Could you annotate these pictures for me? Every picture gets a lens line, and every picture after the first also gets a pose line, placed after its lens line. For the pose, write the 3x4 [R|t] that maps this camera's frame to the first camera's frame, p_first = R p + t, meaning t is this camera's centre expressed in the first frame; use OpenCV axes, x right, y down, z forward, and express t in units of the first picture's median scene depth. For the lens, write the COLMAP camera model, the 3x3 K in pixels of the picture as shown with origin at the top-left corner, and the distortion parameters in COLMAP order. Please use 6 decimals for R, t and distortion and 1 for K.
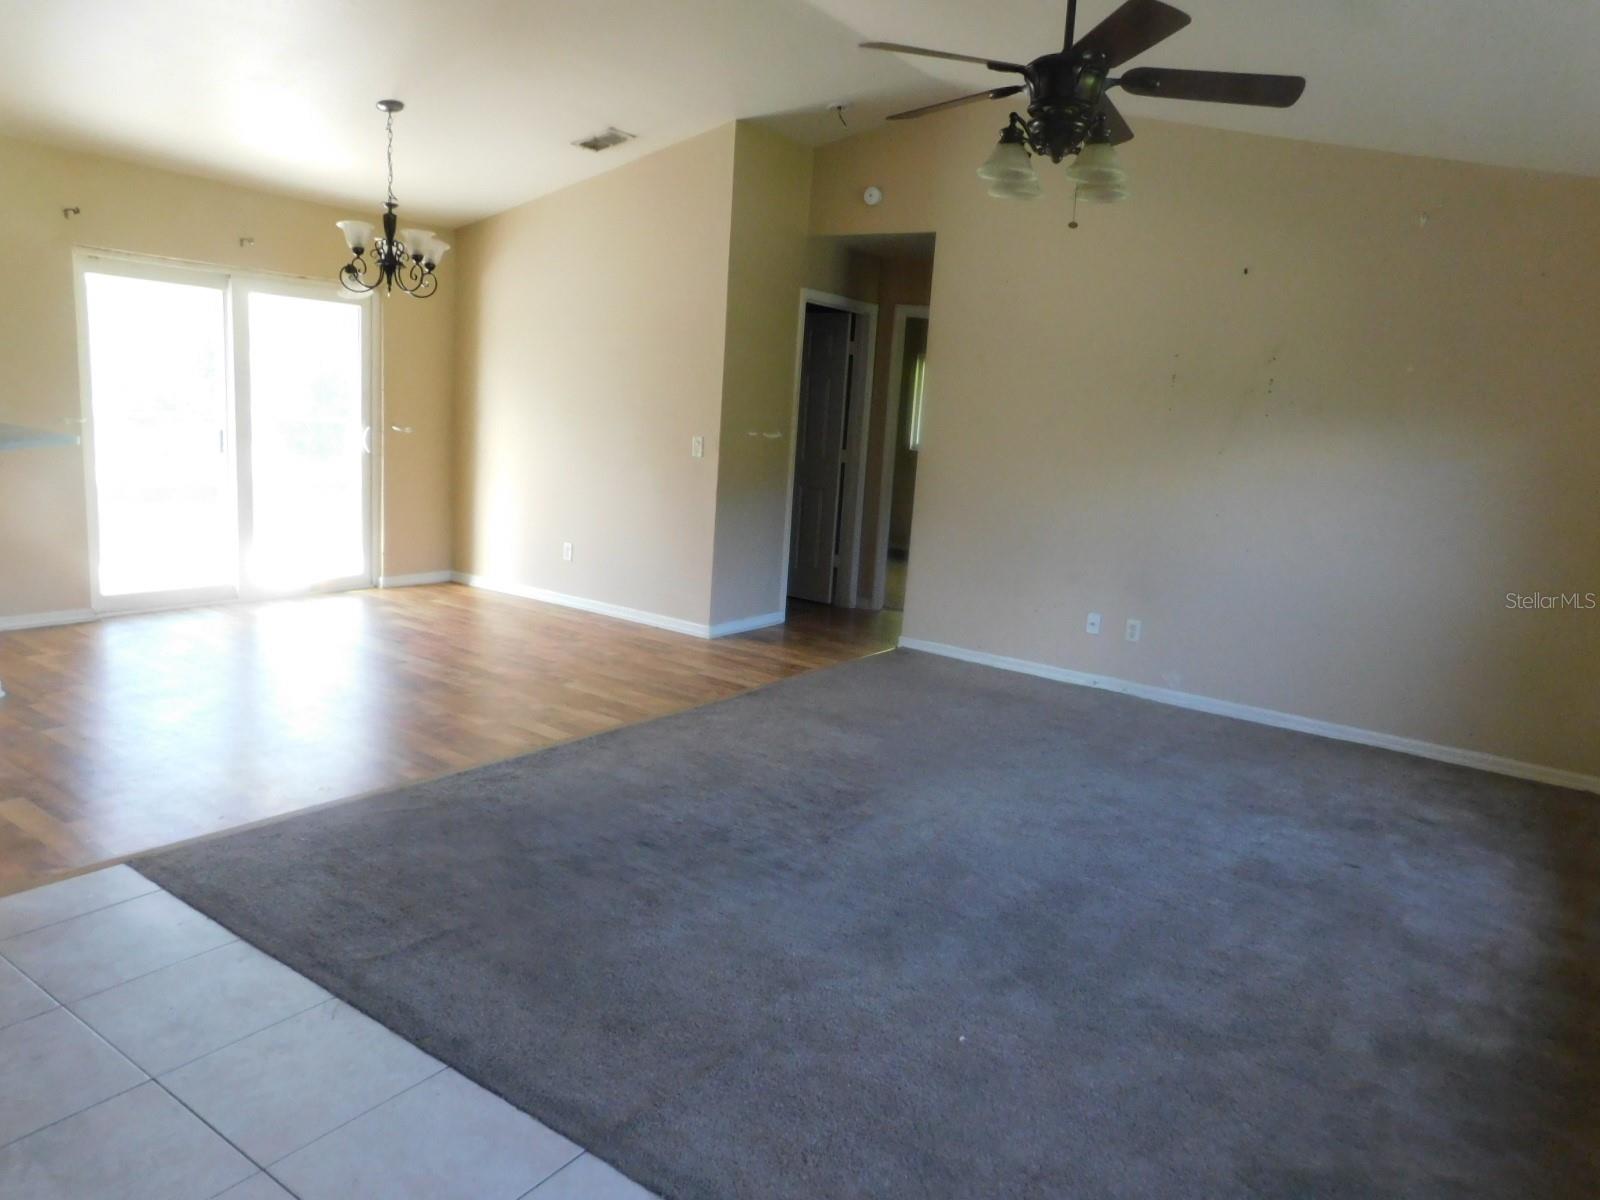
lens RADIAL K [[1068.7, 0, 792.9], [0, 1068.7, 596.0], [0, 0, 1]] dist [0.003154, 0.004155]
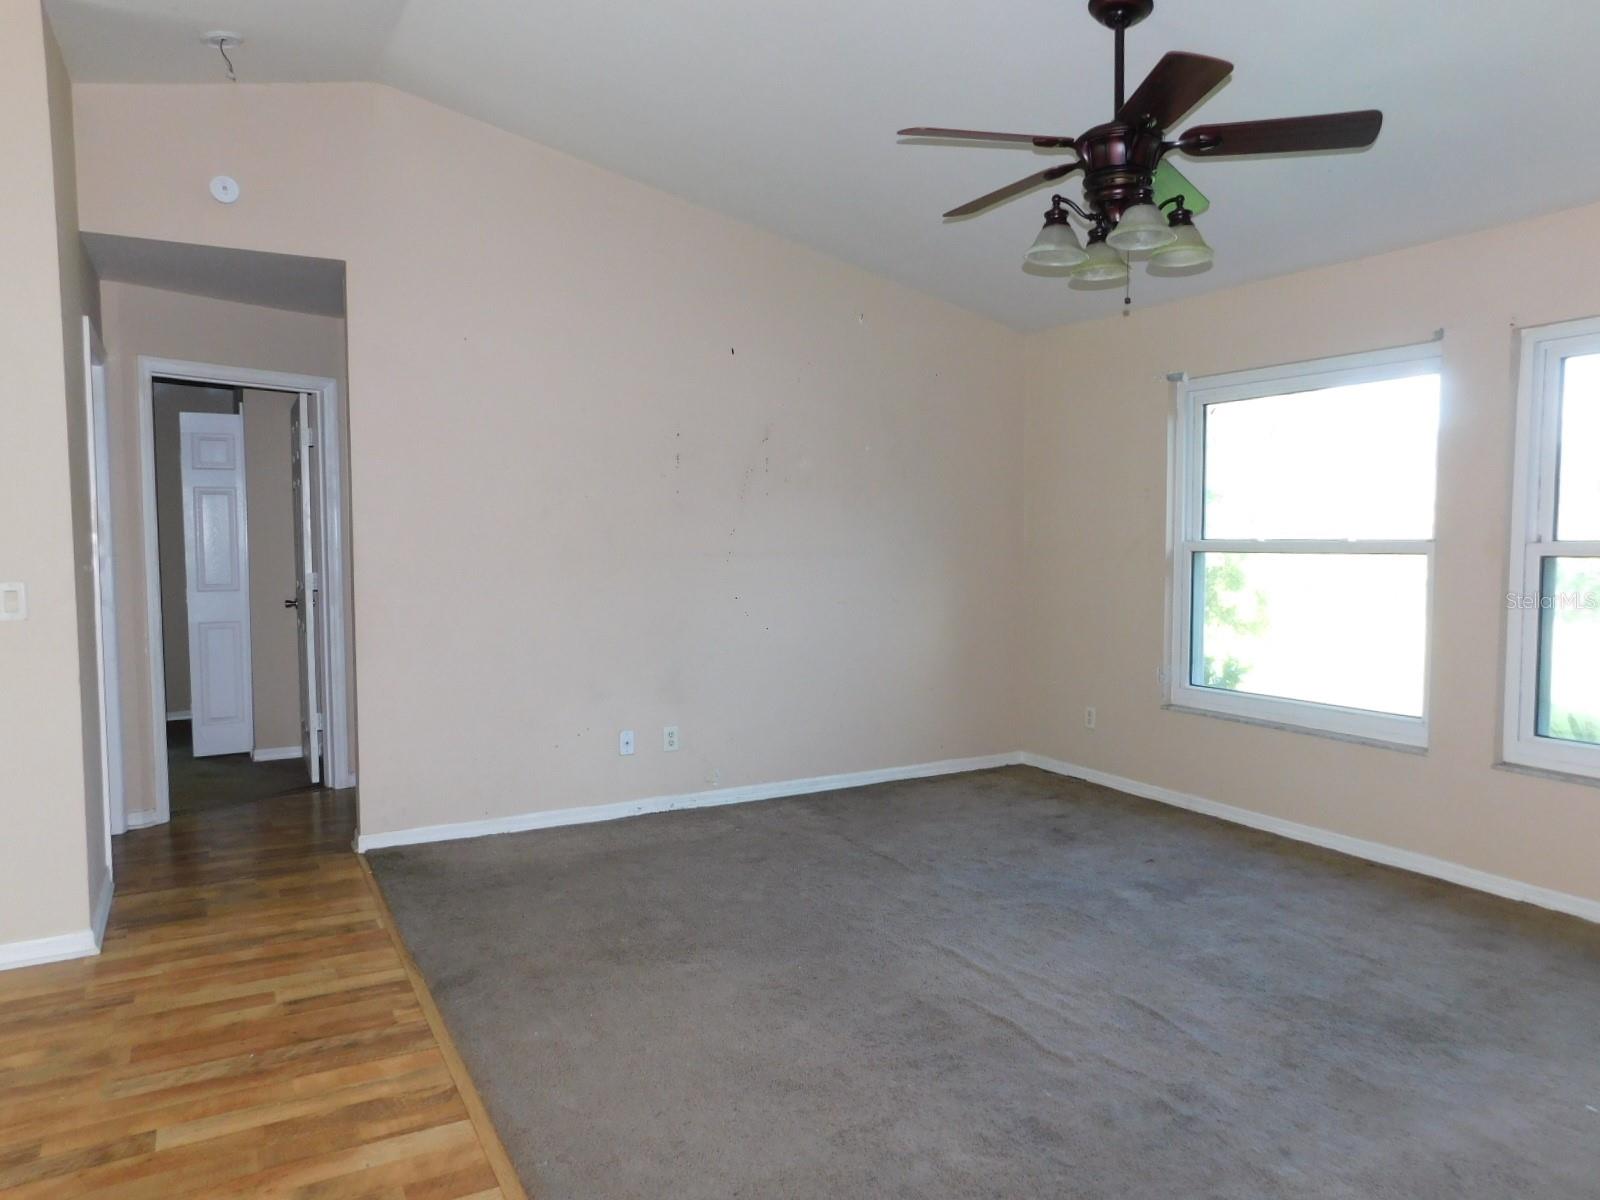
lens RADIAL K [[1068.7, 0, 797.9], [0, 1068.7, 606.9], [0, 0, 1]] dist [0.003154, 0.004155]
pose [[0.406869, -0.127992, 0.904475, -0.529301], [0.174308, 0.982821, 0.060668, -0.134408], [-0.896702, 0.132973, 0.422189, 0.584081]]
